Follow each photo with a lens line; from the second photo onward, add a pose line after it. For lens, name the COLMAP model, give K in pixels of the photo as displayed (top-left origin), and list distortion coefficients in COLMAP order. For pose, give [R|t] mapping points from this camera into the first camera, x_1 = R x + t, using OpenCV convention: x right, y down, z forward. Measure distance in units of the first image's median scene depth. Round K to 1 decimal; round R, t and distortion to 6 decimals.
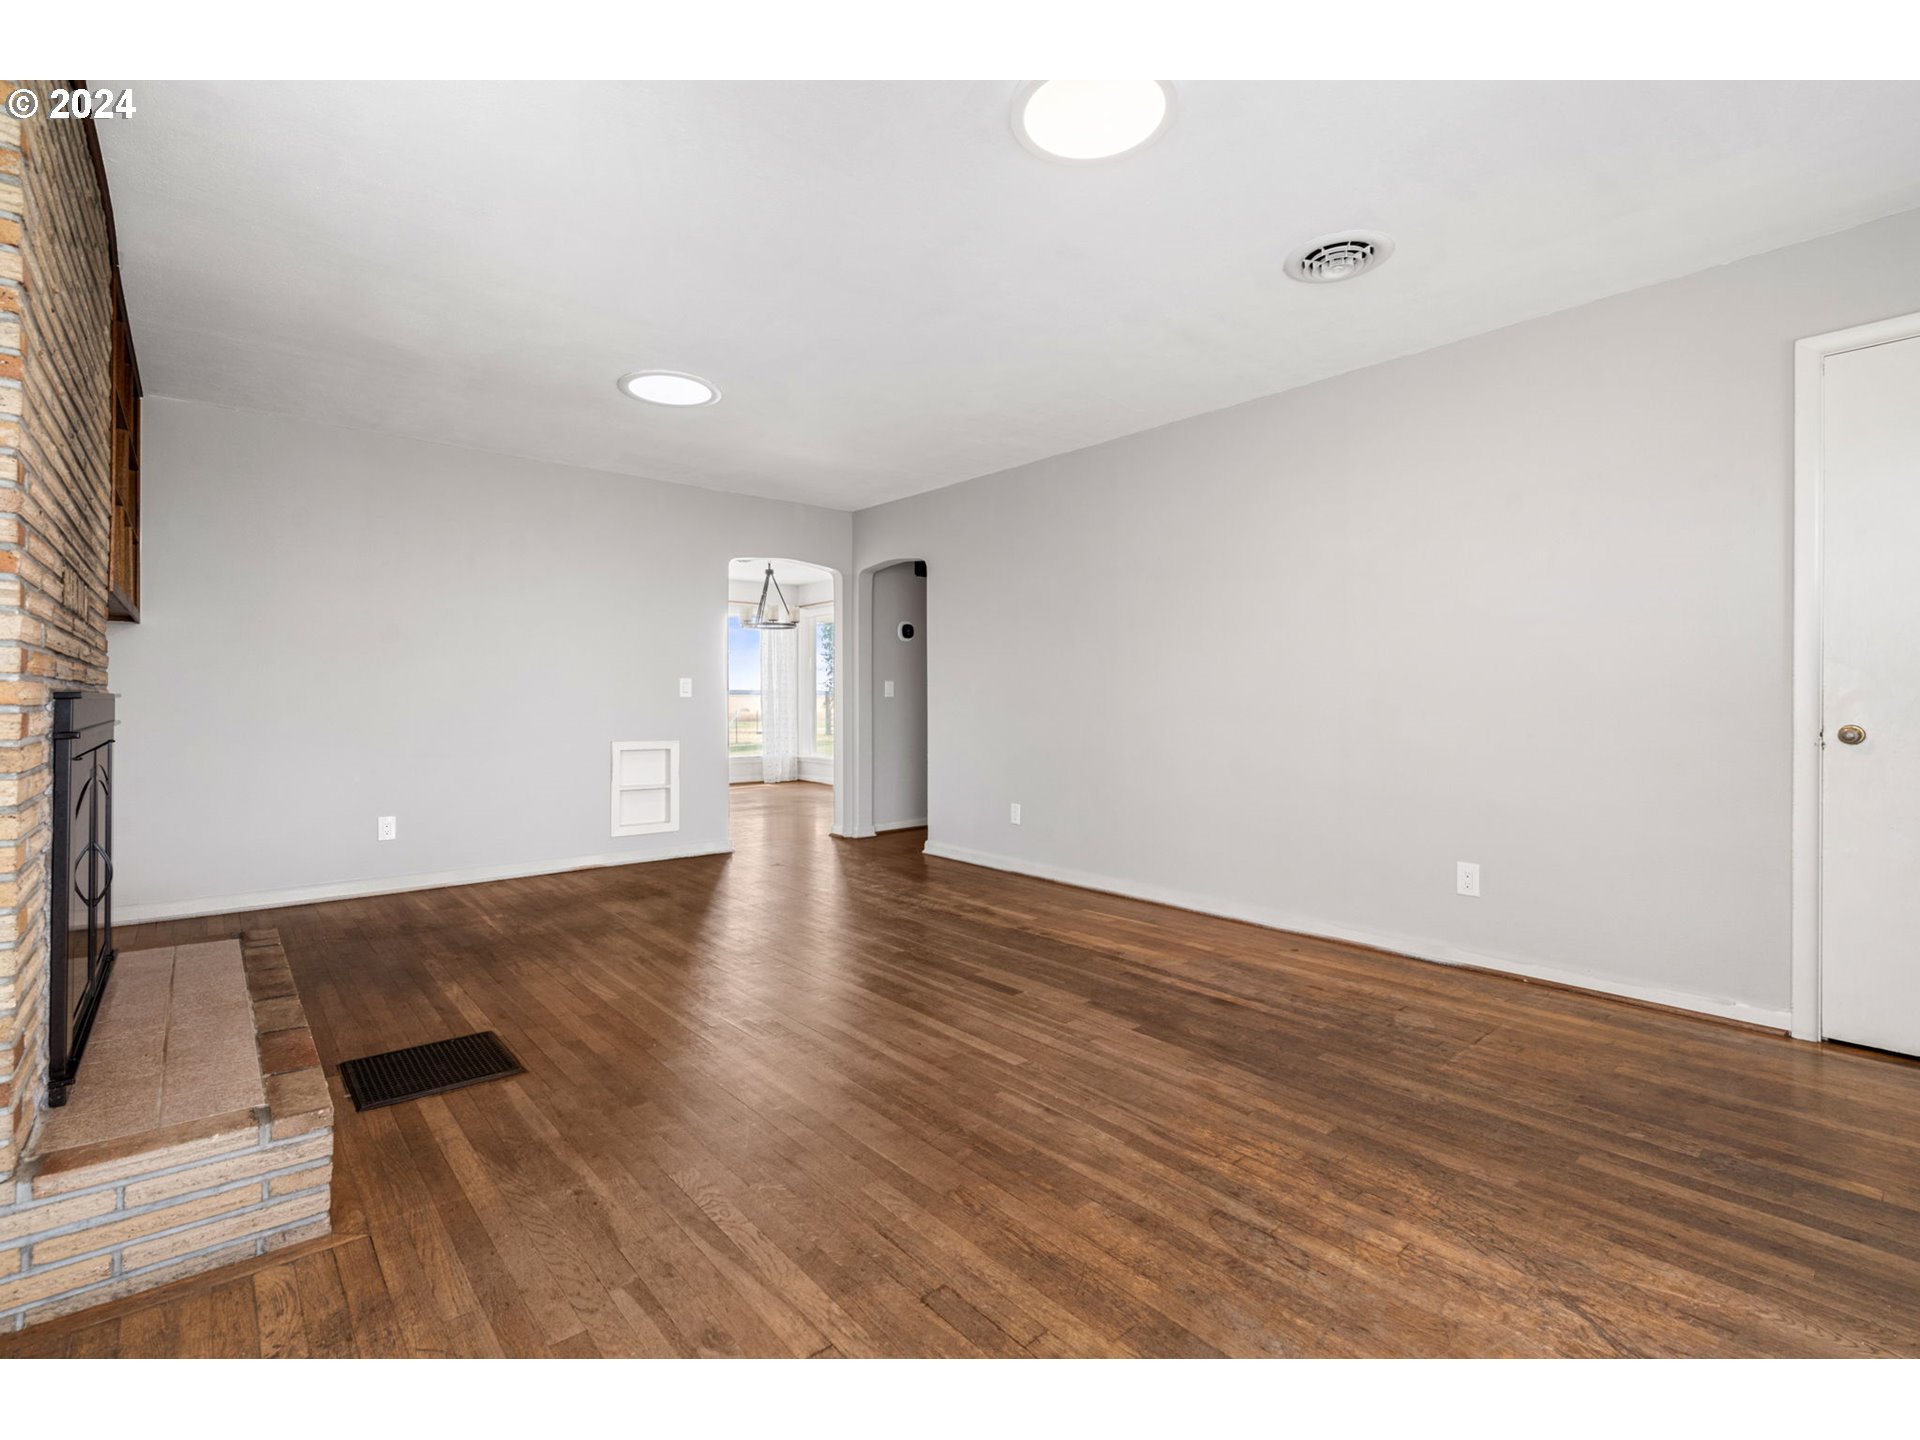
lens RADIAL K [[880.0, 0, 954.9], [0, 880.0, 711.3], [0, 0, 1]] dist [-0.001415, 0.000288]
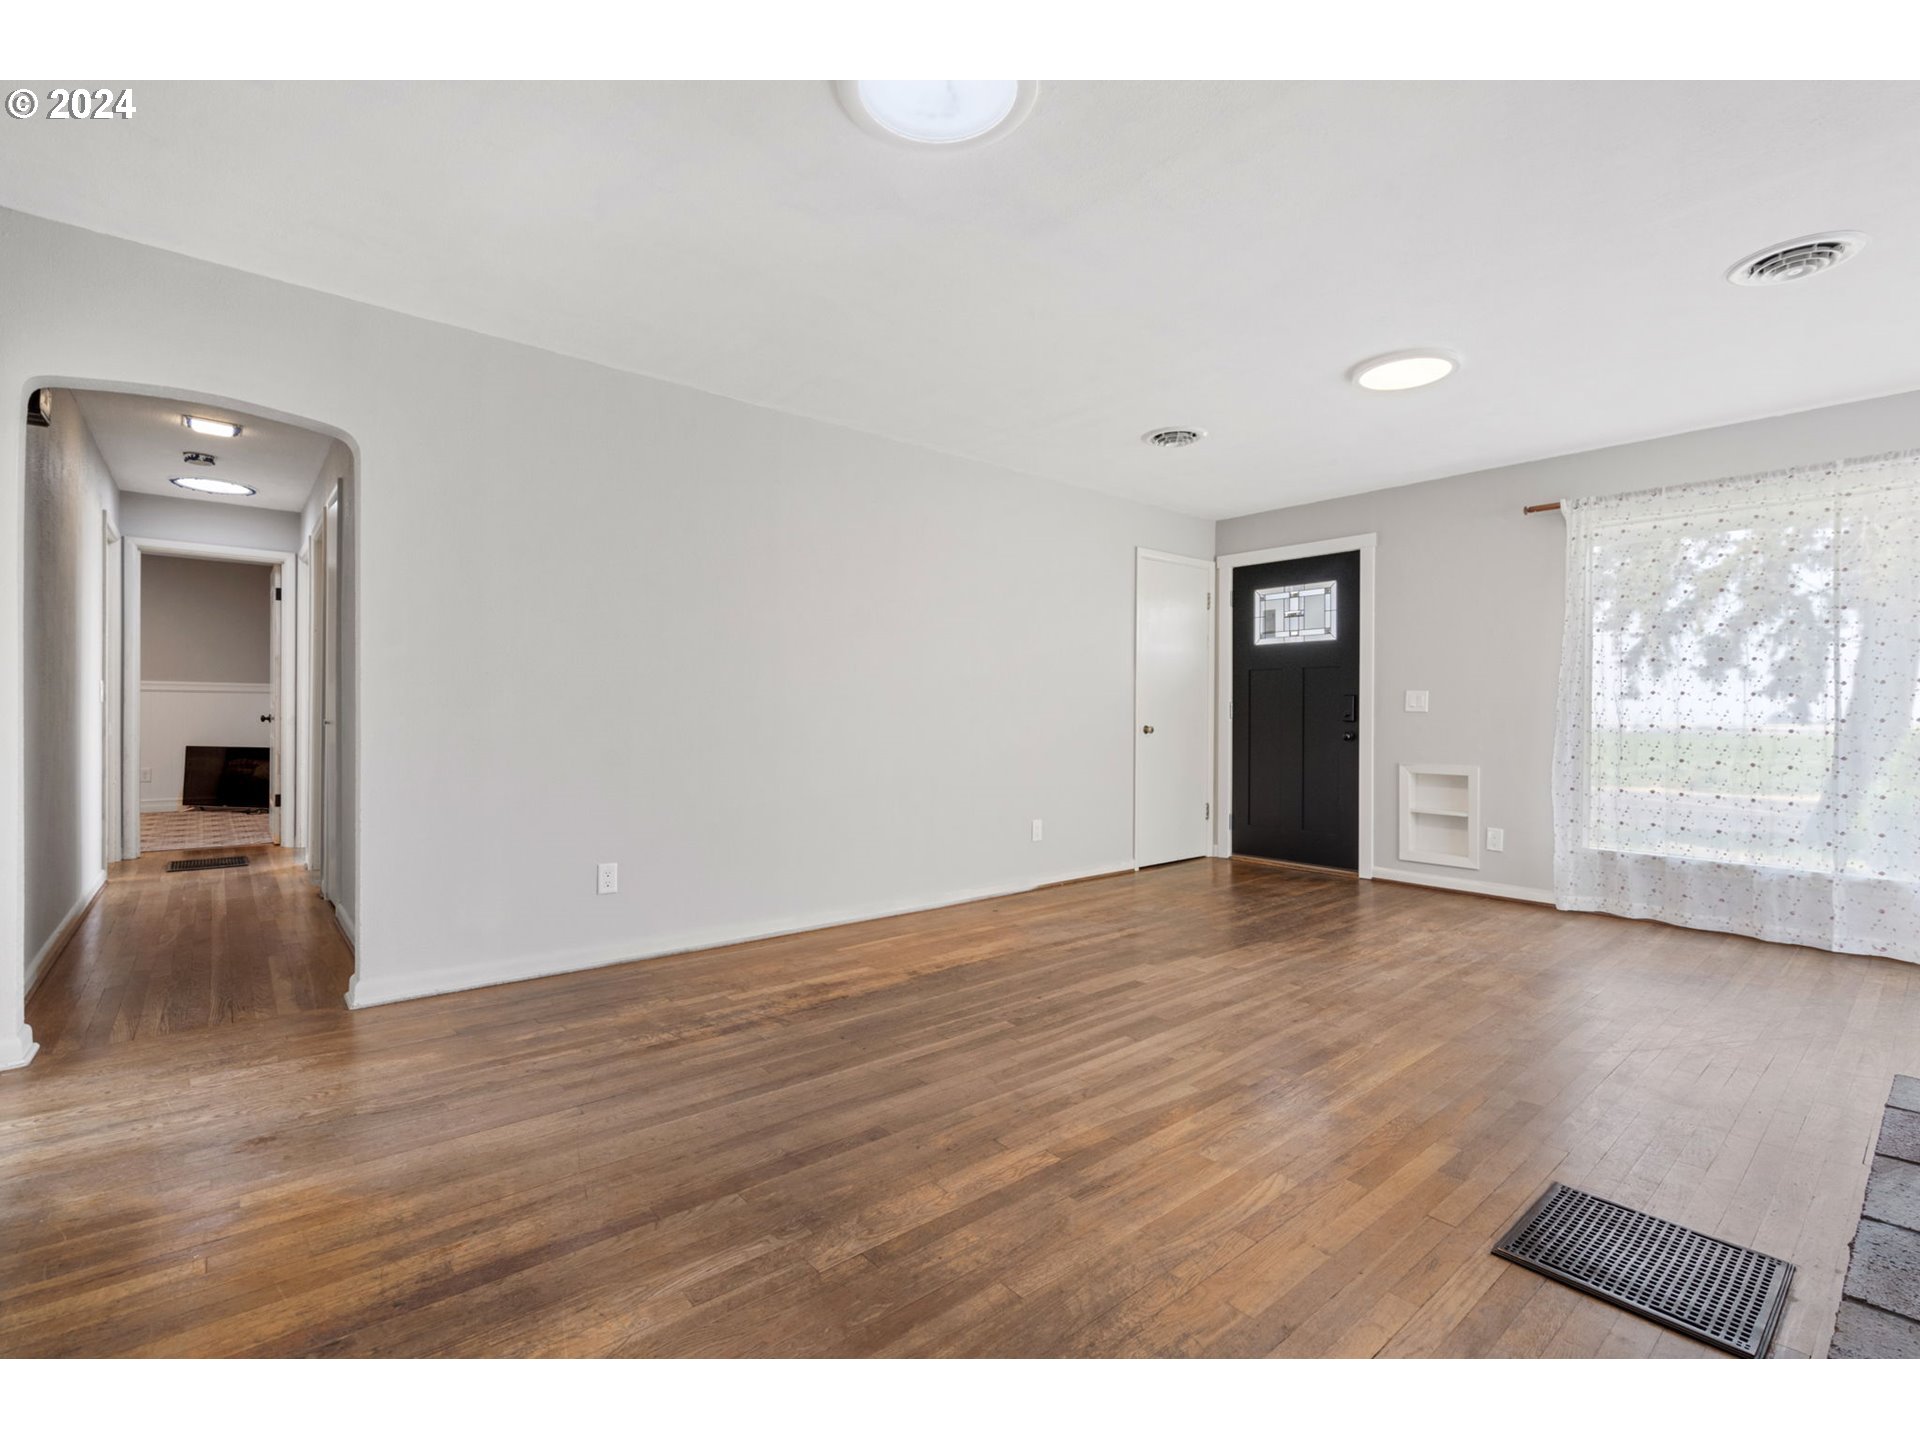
lens RADIAL K [[880.0, 0, 954.9], [0, 880.0, 711.3], [0, 0, 1]] dist [-0.001415, 0.000288]
pose [[-0.002431, 0.001637, 0.999996, -0.984187], [0.005072, 0.999986, -0.001625, -0.015824], [-0.999984, 0.005068, -0.002439, 1.181673]]
